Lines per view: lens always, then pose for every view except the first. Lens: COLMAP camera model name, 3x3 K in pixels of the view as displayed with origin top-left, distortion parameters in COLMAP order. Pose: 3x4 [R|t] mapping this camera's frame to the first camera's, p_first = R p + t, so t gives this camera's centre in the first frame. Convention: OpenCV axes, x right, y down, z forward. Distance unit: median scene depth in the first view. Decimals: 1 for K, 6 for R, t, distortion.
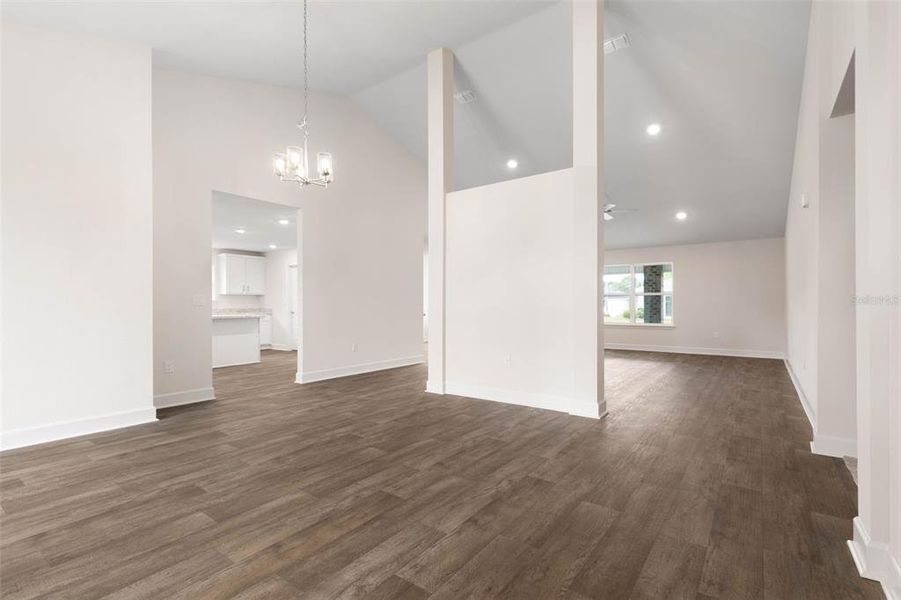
lens RADIAL K [[416.2, 0, 456.5], [0, 416.2, 300.6], [0, 0, 1]] dist [0.002727, 0.000158]
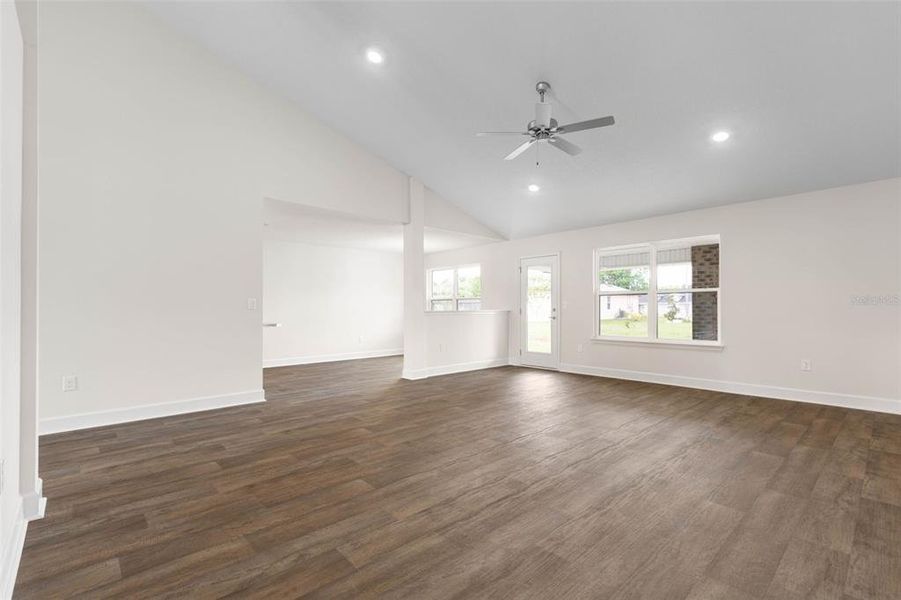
lens RADIAL K [[409.7, 0, 453.9], [0, 409.7, 272.8], [0, 0, 1]] dist [-0.004242, -0.000082]
pose [[0.981350, -0.019878, -0.191198, 0.193548], [0.005747, 0.997228, -0.074178, 0.001664], [0.192143, 0.071696, 0.978744, 0.263972]]
